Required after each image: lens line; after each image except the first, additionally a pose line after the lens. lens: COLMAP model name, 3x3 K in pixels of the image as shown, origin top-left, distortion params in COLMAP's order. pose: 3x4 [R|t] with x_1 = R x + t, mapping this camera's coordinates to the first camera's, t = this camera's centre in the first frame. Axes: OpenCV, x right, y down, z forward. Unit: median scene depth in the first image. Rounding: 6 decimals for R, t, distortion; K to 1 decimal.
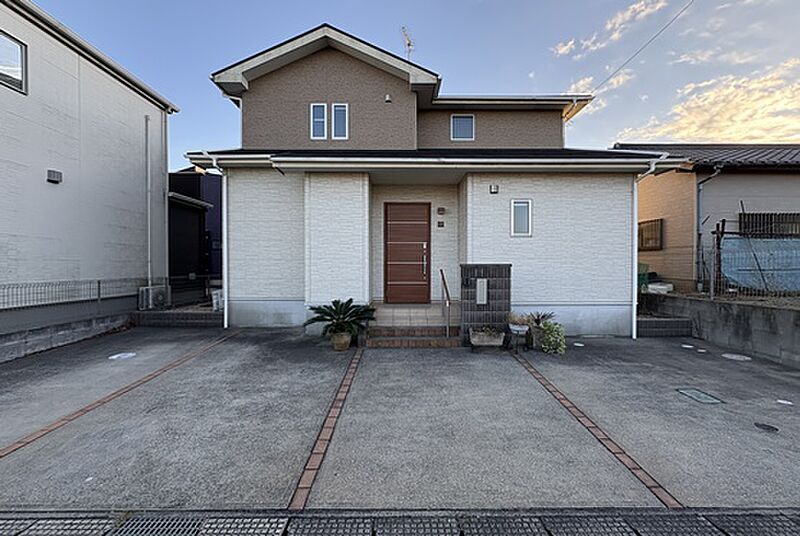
lens RADIAL K [[357.3, 0, 397.8], [0, 357.3, 273.5], [0, 0, 1]] dist [-0.000443, 0.000046]
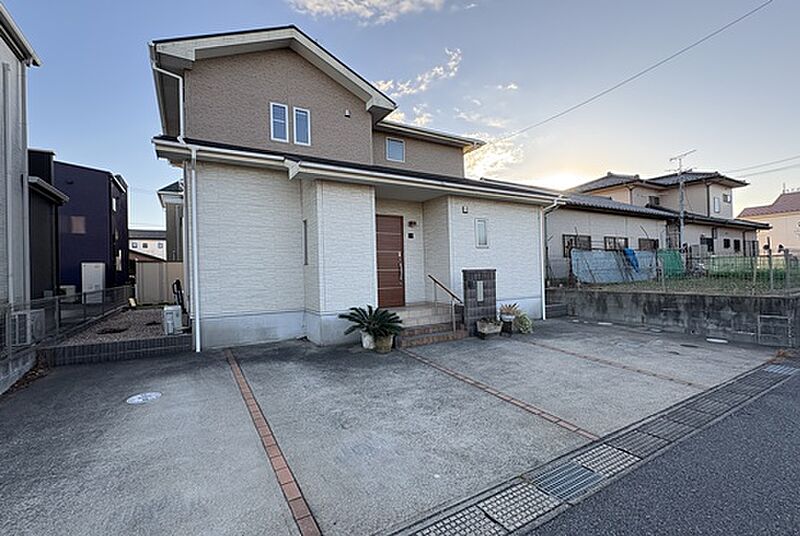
lens RADIAL K [[357.3, 0, 397.8], [0, 357.3, 273.5], [0, 0, 1]] dist [-0.000443, 0.000046]
pose [[0.862527, -0.022371, 0.505516, -0.563181], [0.033940, 0.999330, -0.013685, -0.004341], [-0.504871, 0.028961, 0.862709, 0.049945]]
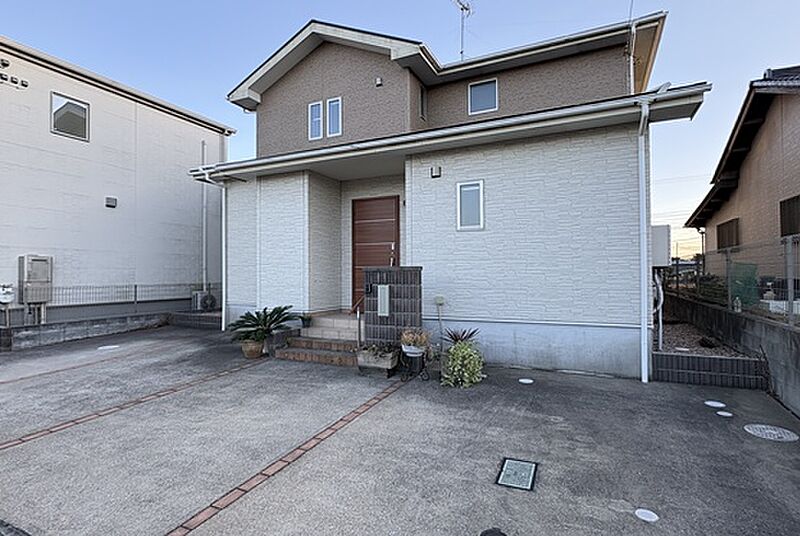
lens RADIAL K [[406.3, 0, 396.2], [0, 406.3, 272.8], [0, 0, 1]] dist [-0.000084, 0.000151]
pose [[0.898995, -0.006750, -0.437907, 0.576246], [-0.002773, 0.999773, -0.021105, 0.005316], [0.437951, 0.020188, 0.898772, 0.157377]]
